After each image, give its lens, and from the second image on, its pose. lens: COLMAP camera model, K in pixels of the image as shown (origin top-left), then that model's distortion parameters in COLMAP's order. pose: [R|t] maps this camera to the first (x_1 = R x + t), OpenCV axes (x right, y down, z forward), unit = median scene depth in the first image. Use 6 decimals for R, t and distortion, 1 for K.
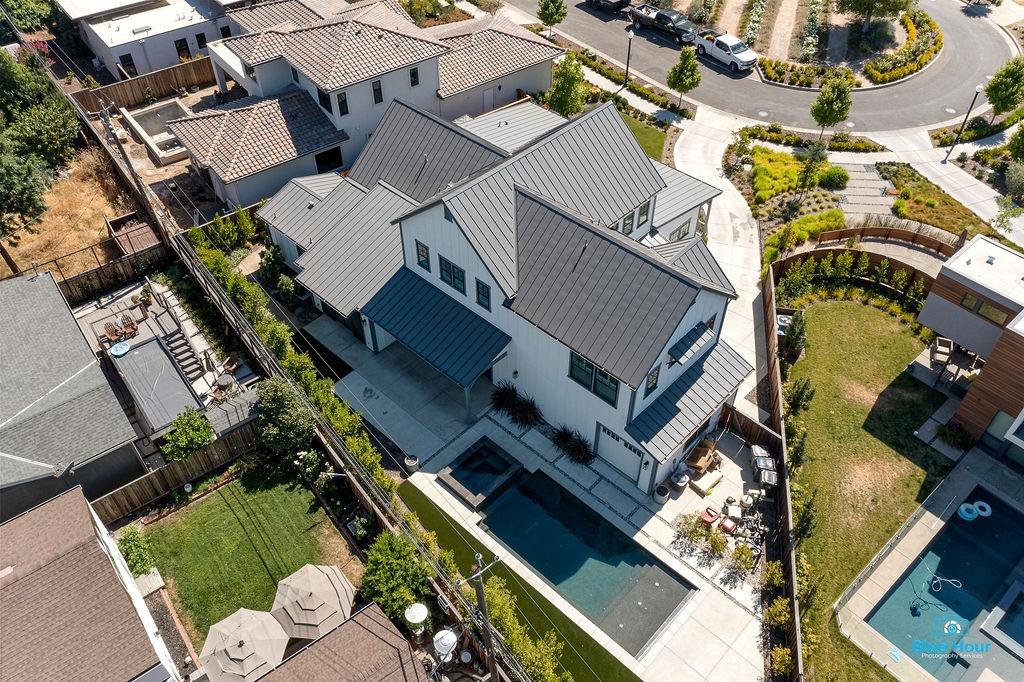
lens RADIAL K [[799.7, 0, 512.0], [0, 799.7, 341.0], [0, 0, 1]] dist [-0.010555, -0.005084]
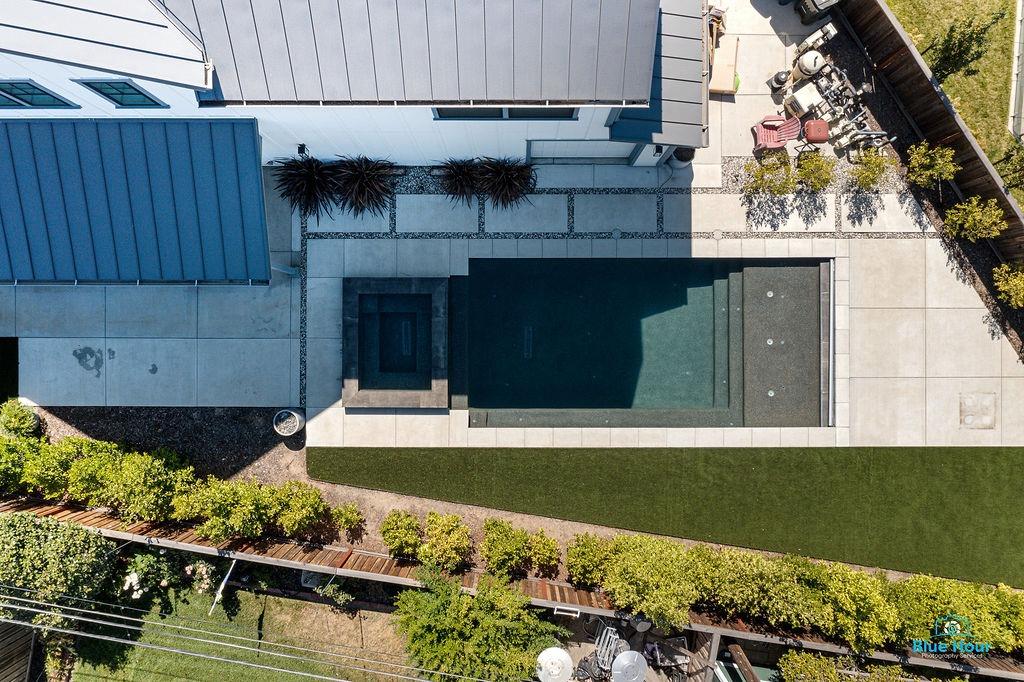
lens RADIAL K [[799.7, 0, 512.0], [0, 799.7, 341.0], [0, 0, 1]] dist [-0.010555, -0.005084]
pose [[0.726074, -0.687606, 0.003774, 0.016018], [0.491879, 0.523216, 0.695916, -0.180612], [-0.480491, -0.503431, 0.718113, 0.633046]]
